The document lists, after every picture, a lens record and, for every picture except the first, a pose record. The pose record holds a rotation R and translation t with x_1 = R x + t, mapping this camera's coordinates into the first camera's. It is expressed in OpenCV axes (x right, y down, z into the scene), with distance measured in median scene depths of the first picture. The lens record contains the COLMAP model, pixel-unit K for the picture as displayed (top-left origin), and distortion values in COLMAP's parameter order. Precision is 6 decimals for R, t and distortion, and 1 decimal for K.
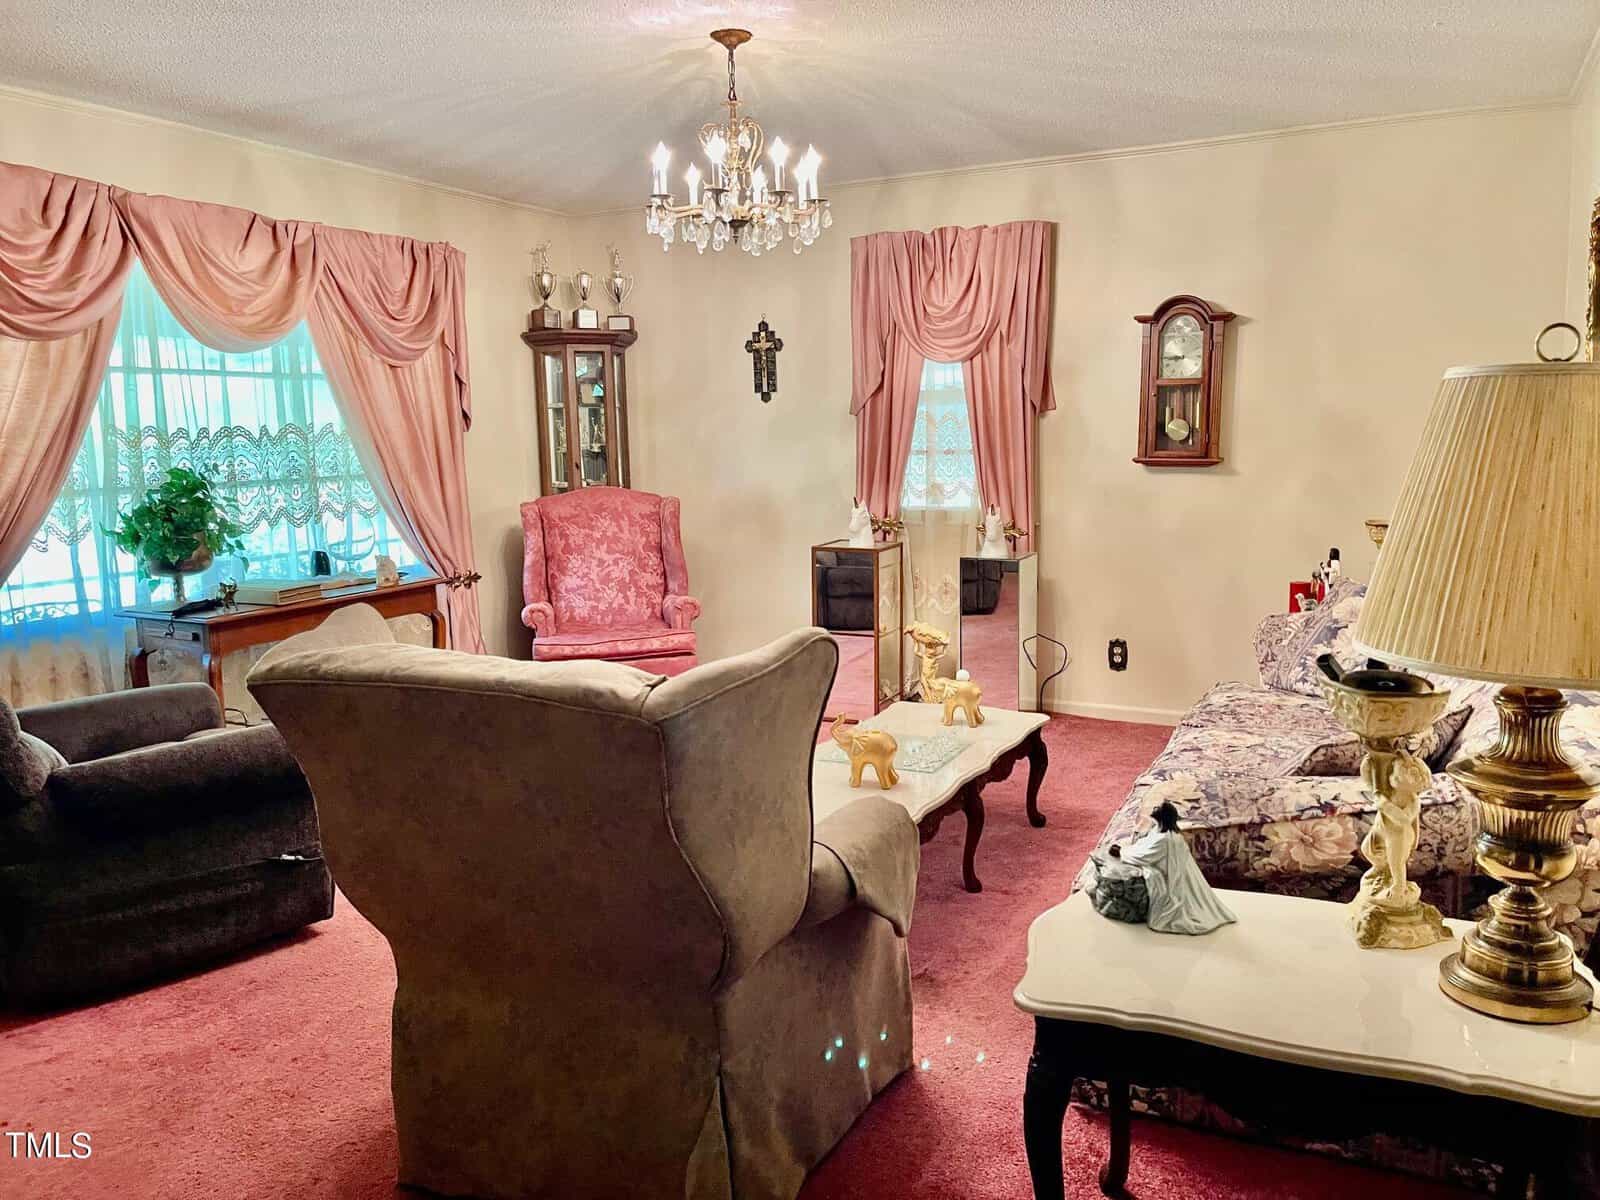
lens RADIAL K [[1194.7, 0, 805.3], [0, 1194.7, 614.3], [0, 0, 1]] dist [0.063086, -0.080527]
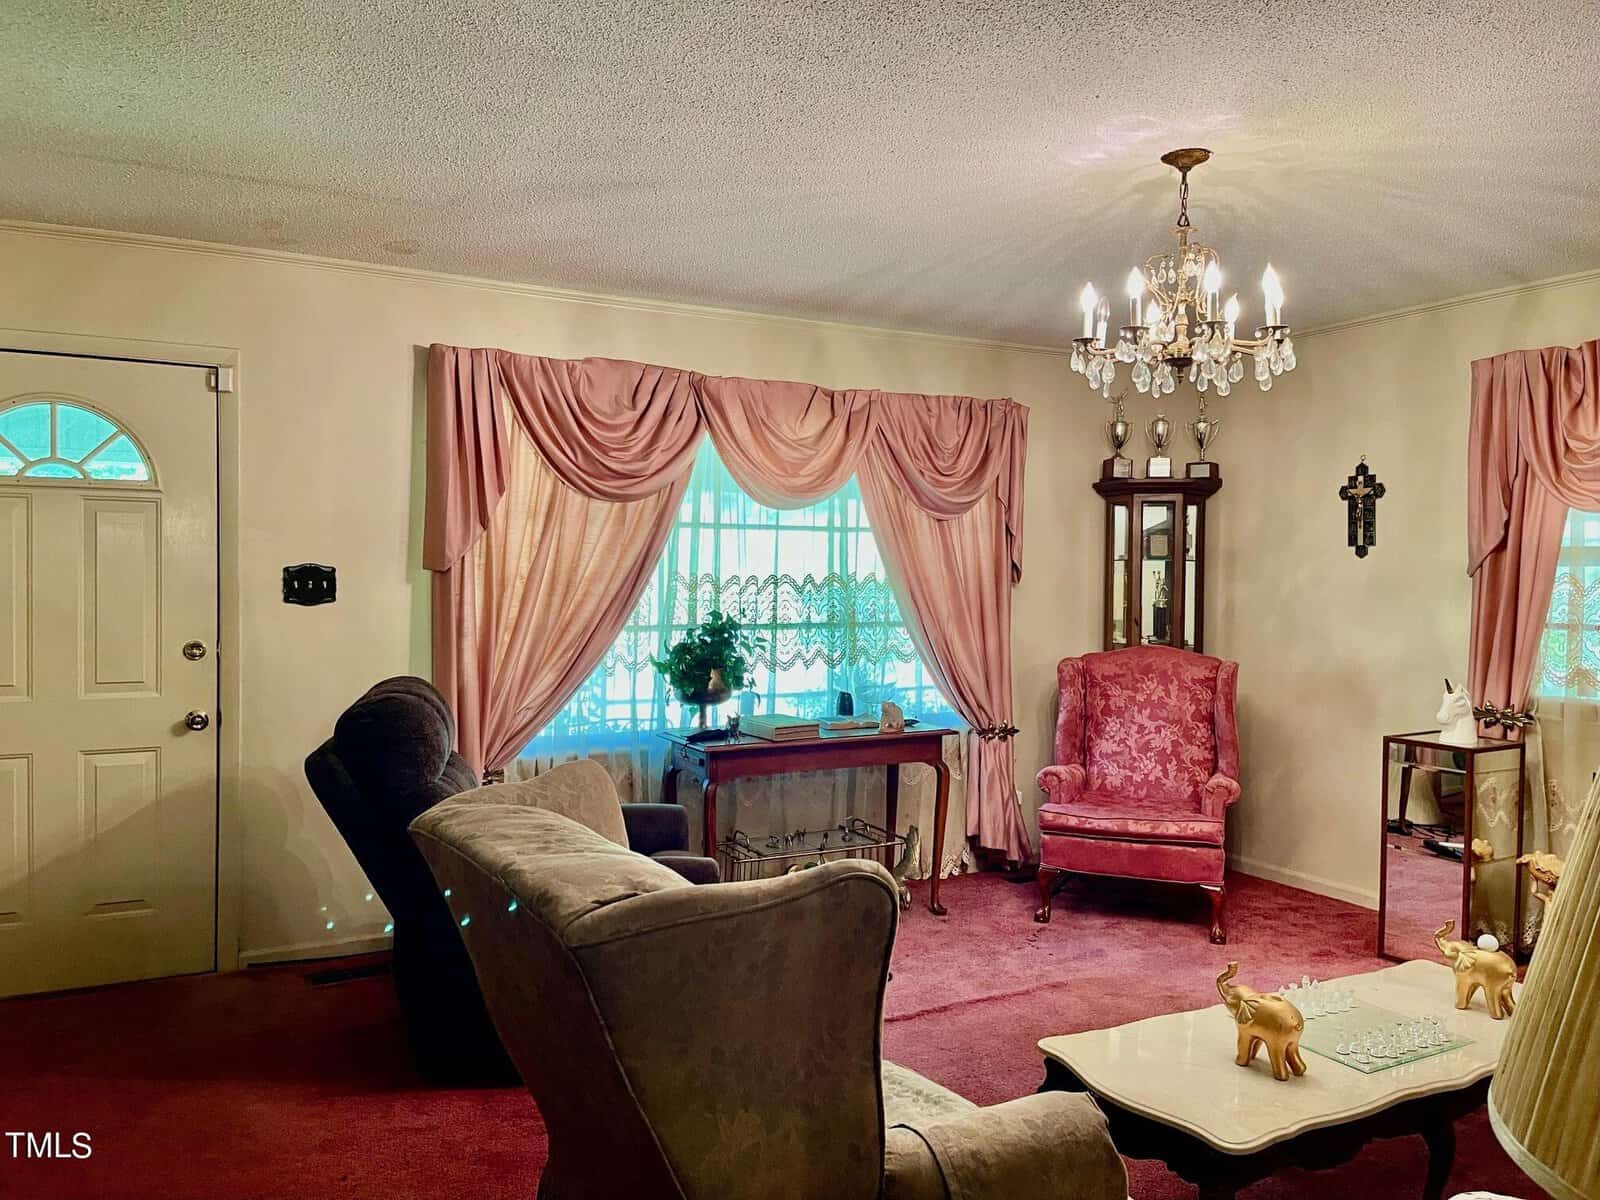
lens RADIAL K [[1194.7, 0, 790.5], [0, 1194.7, 607.5], [0, 0, 1]] dist [0.063086, -0.080527]
pose [[0.817885, 0.042045, -0.573843, 0.144350], [-0.111874, 0.989914, -0.086921, -0.027733], [0.564401, 0.135289, 0.814339, 0.103015]]
